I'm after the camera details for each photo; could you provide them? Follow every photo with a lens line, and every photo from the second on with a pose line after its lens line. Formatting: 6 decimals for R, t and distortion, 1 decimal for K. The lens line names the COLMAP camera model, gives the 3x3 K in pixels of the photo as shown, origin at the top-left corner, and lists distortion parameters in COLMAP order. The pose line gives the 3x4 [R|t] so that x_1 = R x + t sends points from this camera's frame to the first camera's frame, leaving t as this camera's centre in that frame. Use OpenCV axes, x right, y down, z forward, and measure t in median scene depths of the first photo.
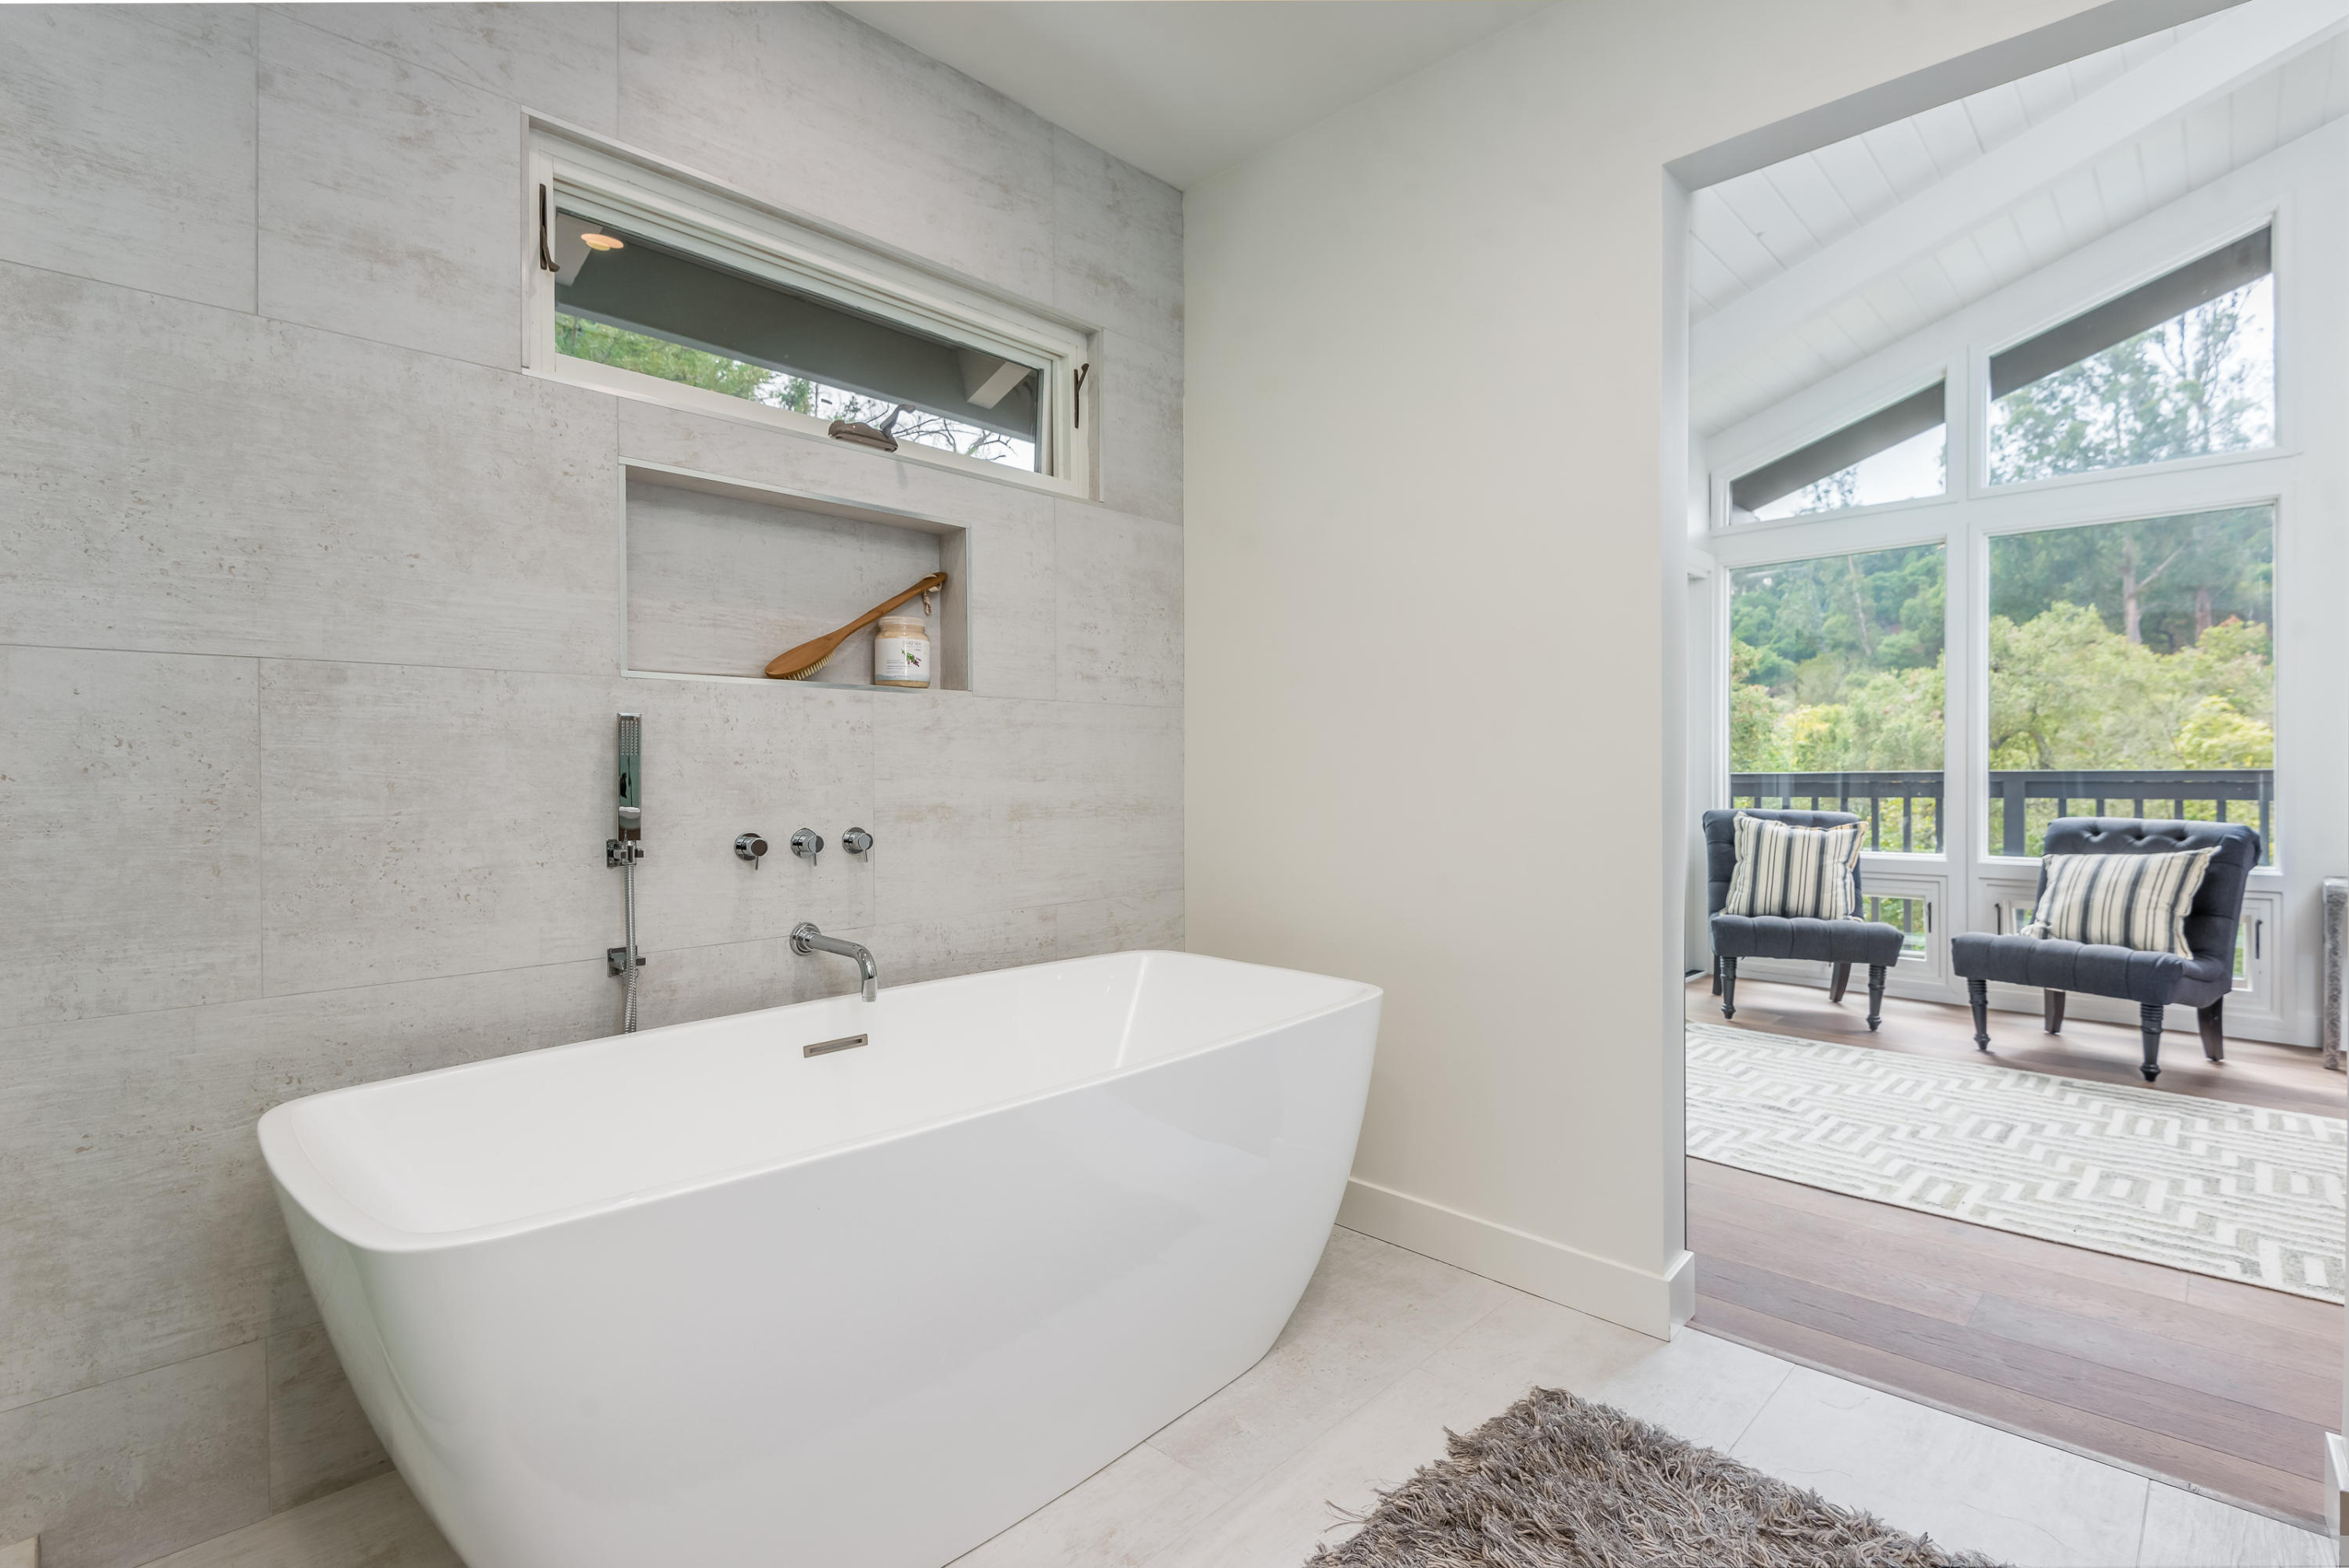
lens RADIAL K [[1130.5, 0, 1184.7], [0, 1130.5, 760.9], [0, 0, 1]] dist [0.031772, -0.029434]
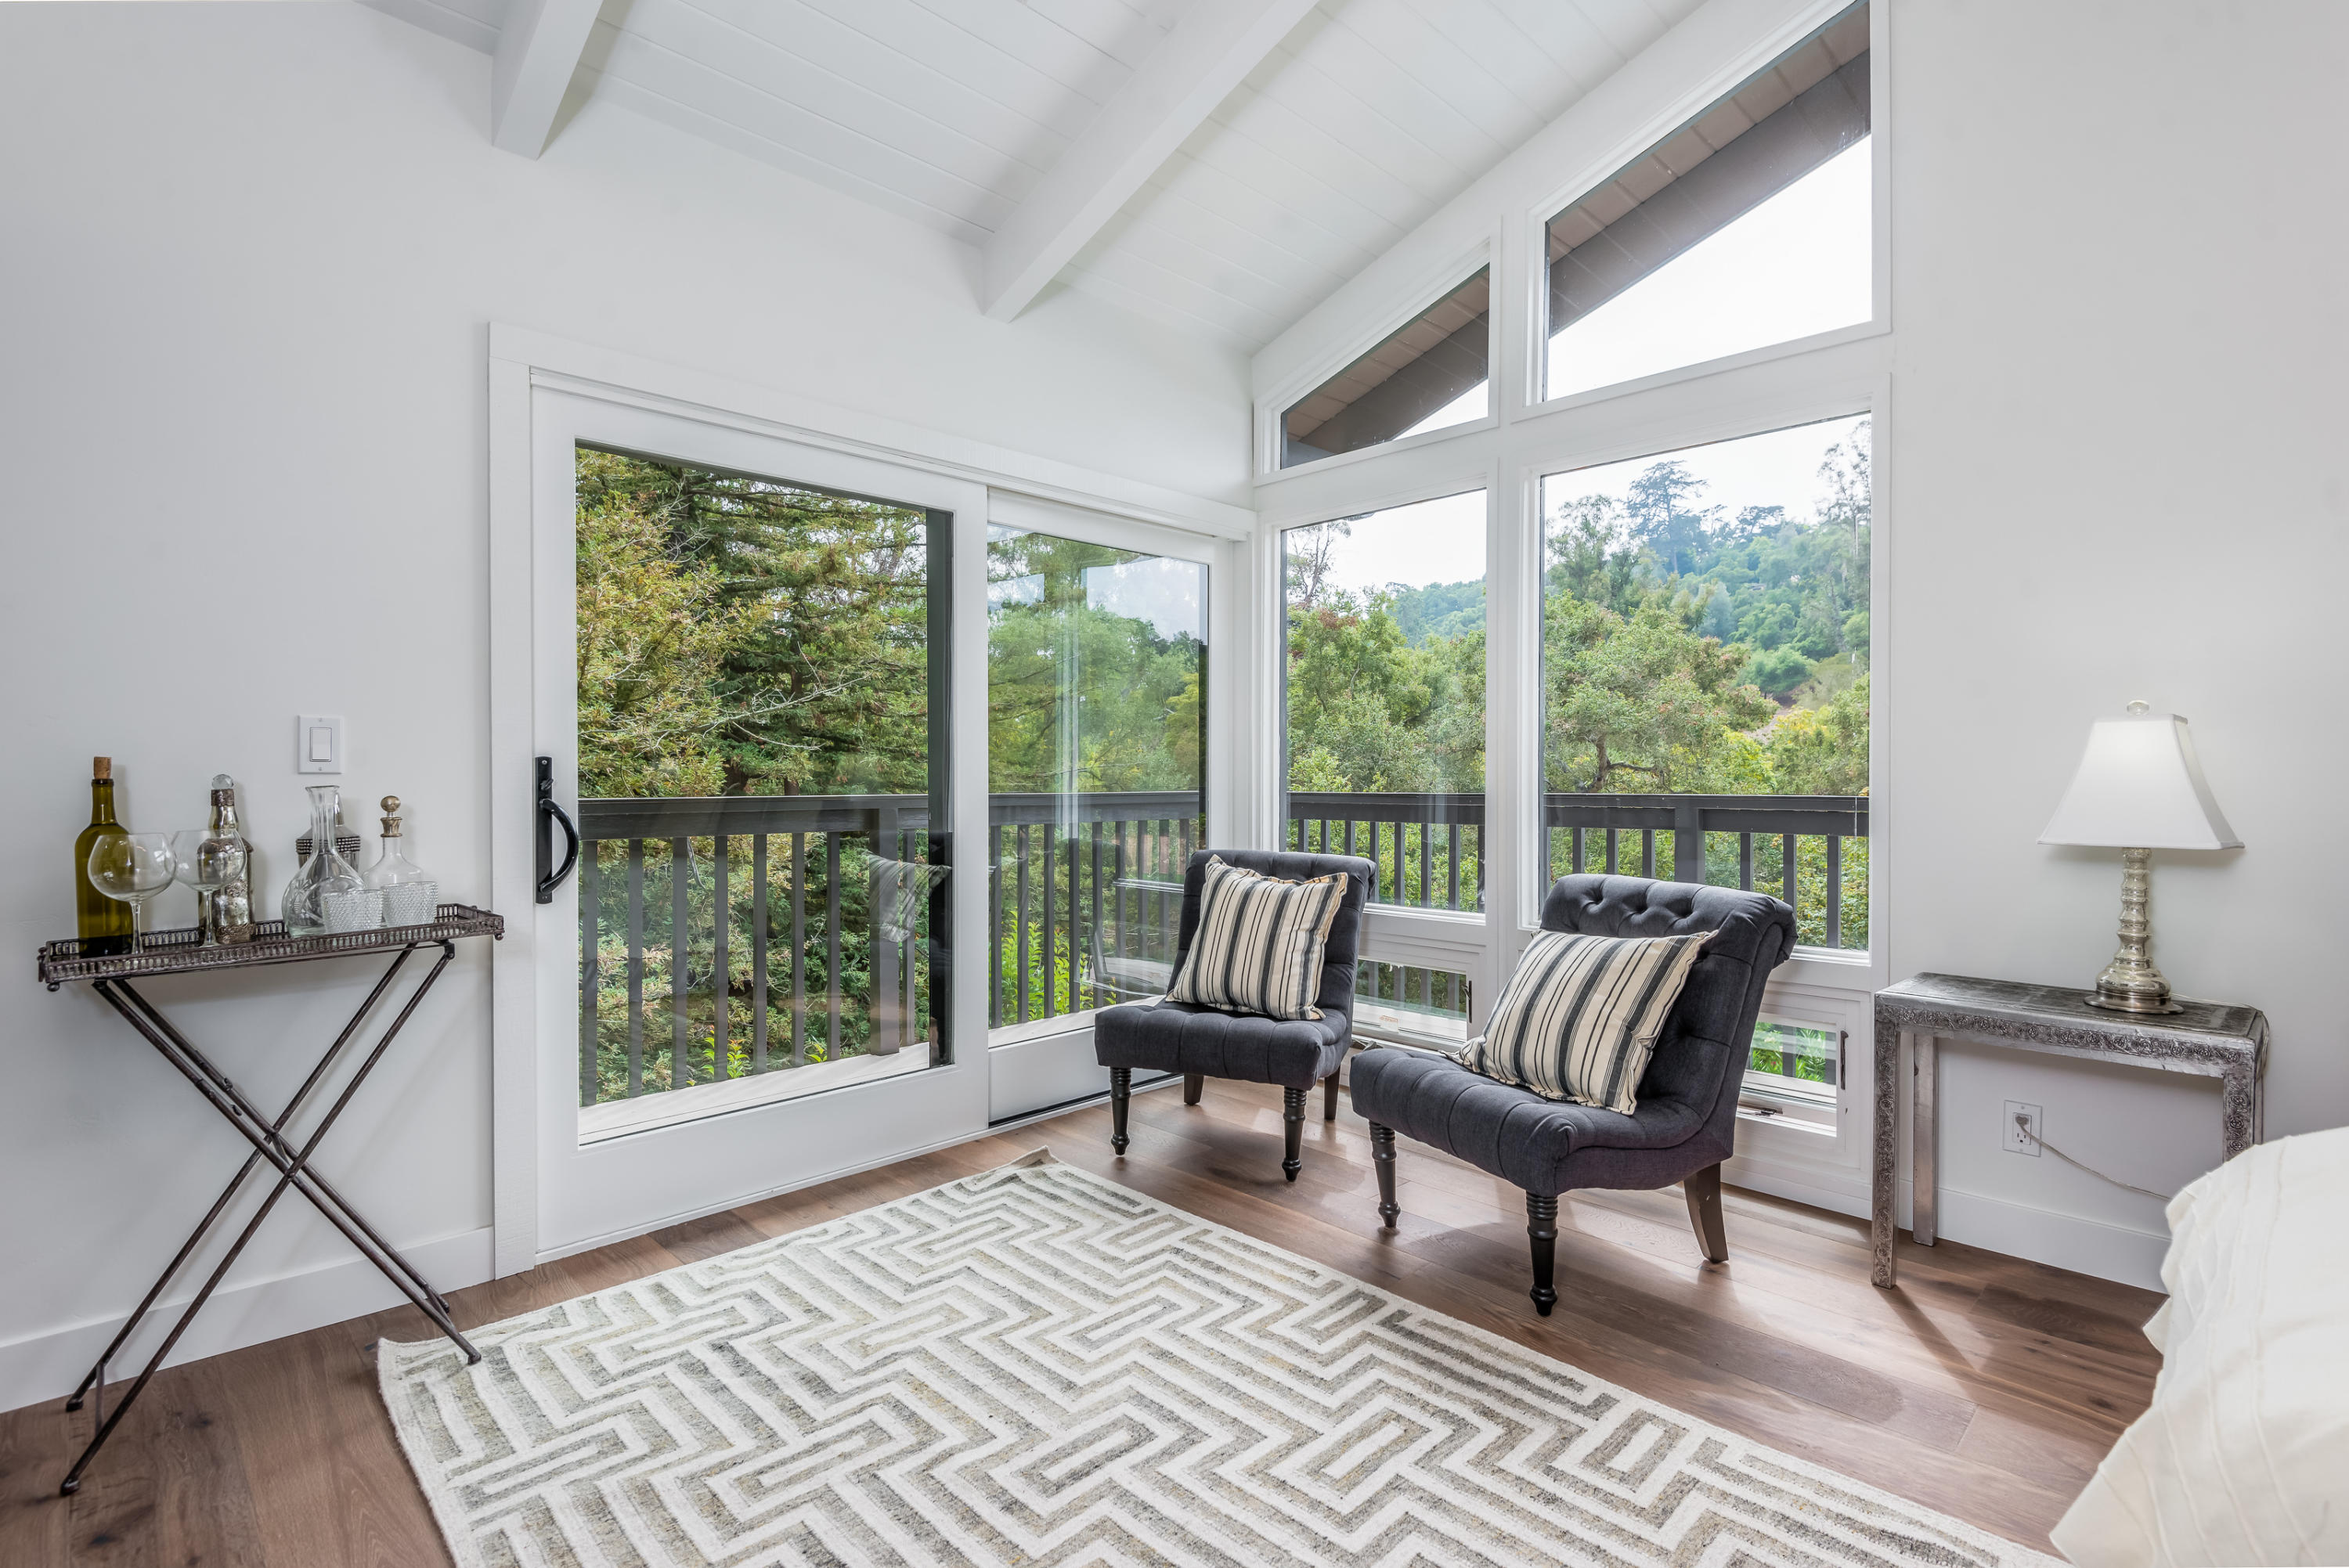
lens RADIAL K [[1130.5, 0, 1184.7], [0, 1130.5, 760.9], [0, 0, 1]] dist [0.031772, -0.029434]
pose [[0.999501, 0.001001, -0.031580, 0.624158], [-0.001020, 0.999999, -0.000575, -0.020007], [0.031579, 0.000607, 0.999501, 0.343673]]
